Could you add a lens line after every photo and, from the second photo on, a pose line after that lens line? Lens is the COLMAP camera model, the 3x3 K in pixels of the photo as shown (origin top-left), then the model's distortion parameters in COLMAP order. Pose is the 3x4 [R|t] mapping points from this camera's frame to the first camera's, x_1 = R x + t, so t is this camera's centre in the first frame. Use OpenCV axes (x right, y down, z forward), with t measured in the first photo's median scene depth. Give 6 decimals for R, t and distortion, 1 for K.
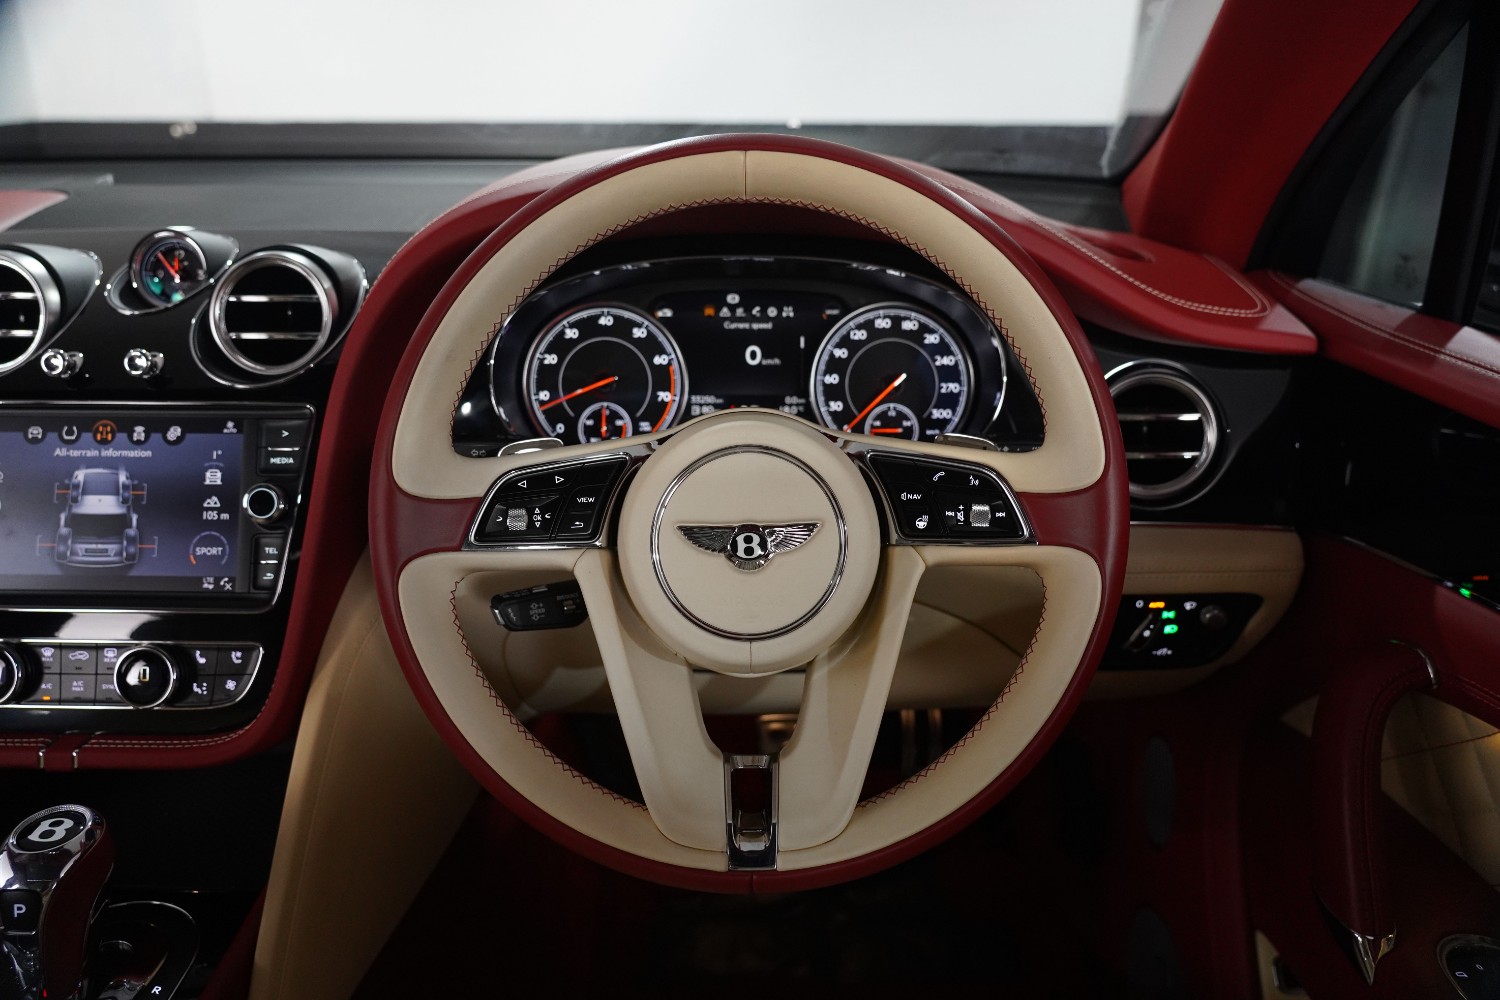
lens RADIAL K [[1026.0, 0, 741.0], [0, 1026.0, 498.5], [0, 0, 1]] dist [-0.025215, 0.017792]
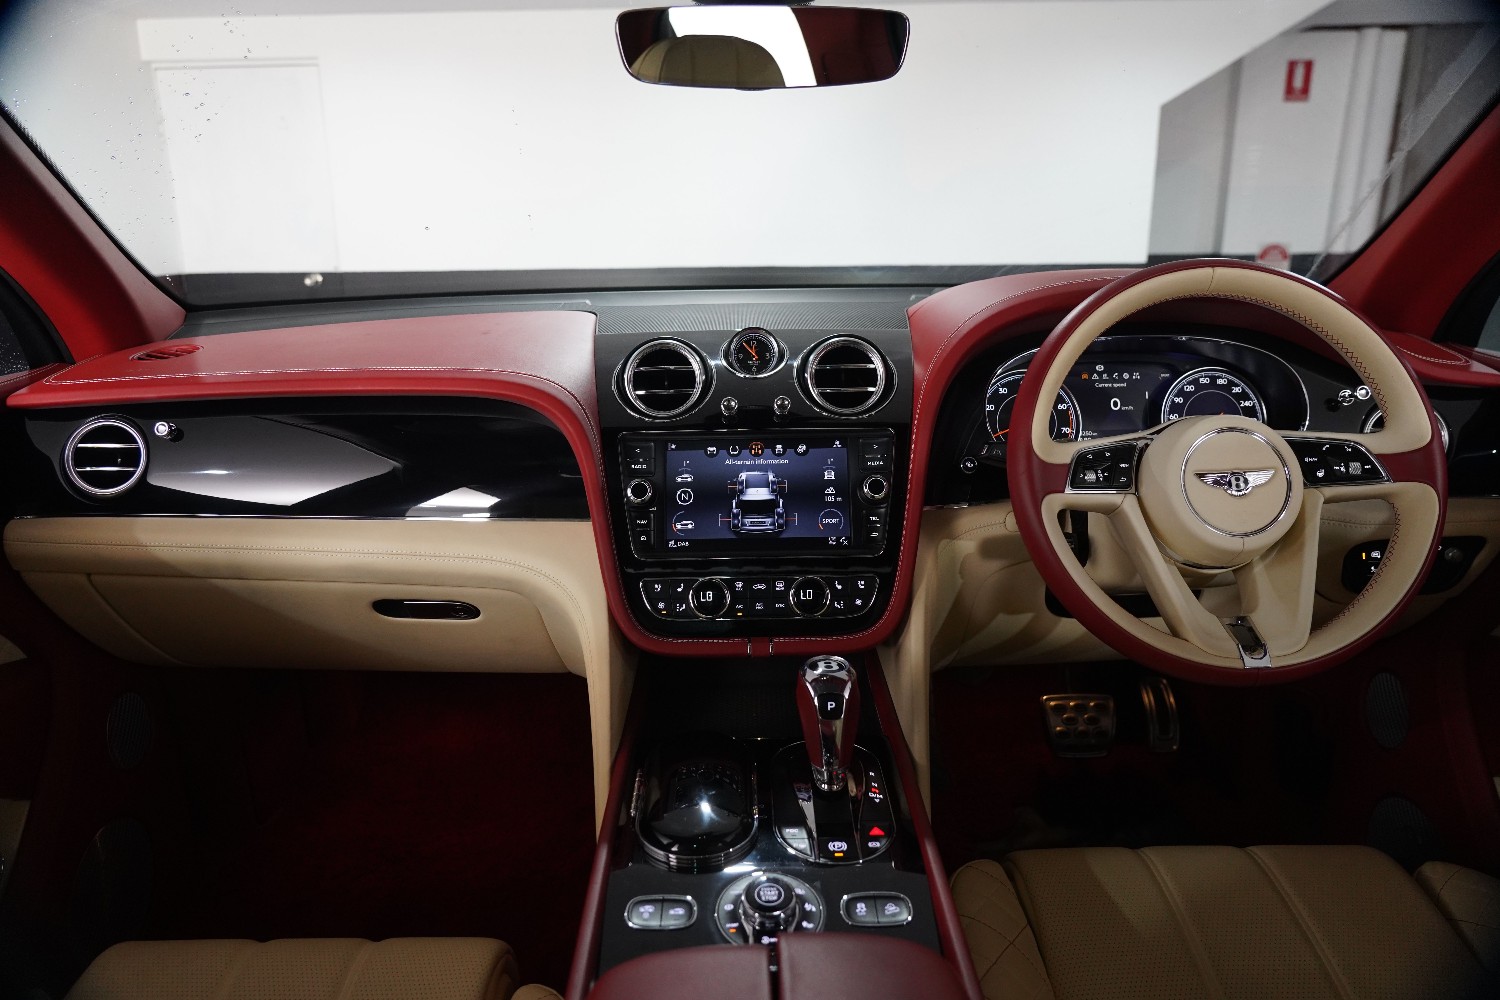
lens RADIAL K [[1026.0, 0, 739.9], [0, 1026.0, 497.2], [0, 0, 1]] dist [-0.025215, 0.017792]
pose [[0.999690, -0.021533, 0.012490, -0.583465], [0.022986, 0.991098, -0.131131, 0.188092], [-0.009556, 0.131378, 0.991286, -0.489677]]
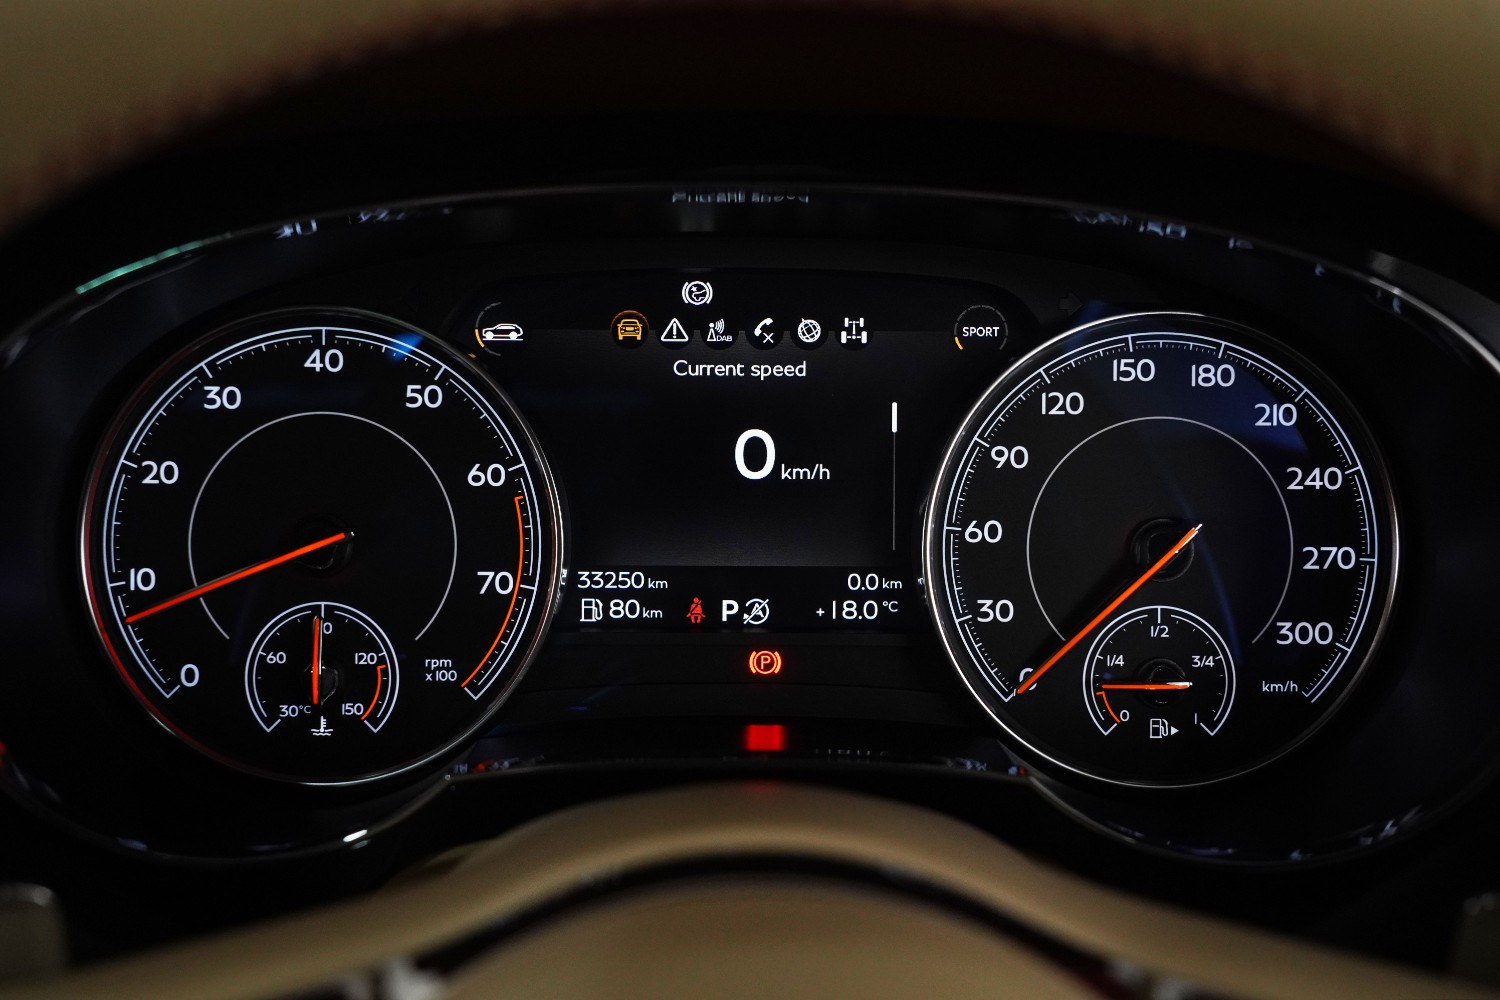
lens RADIAL K [[1764.7, 0, 735.8], [0, 1764.7, 499.2], [0, 0, 1]] dist [0.045823, 0.000000]
pose [[0.999912, 0.000294, 0.013259, -0.002675], [-0.000198, 0.999974, -0.007222, -0.124142], [-0.013260, 0.007219, 0.999886, 0.411836]]
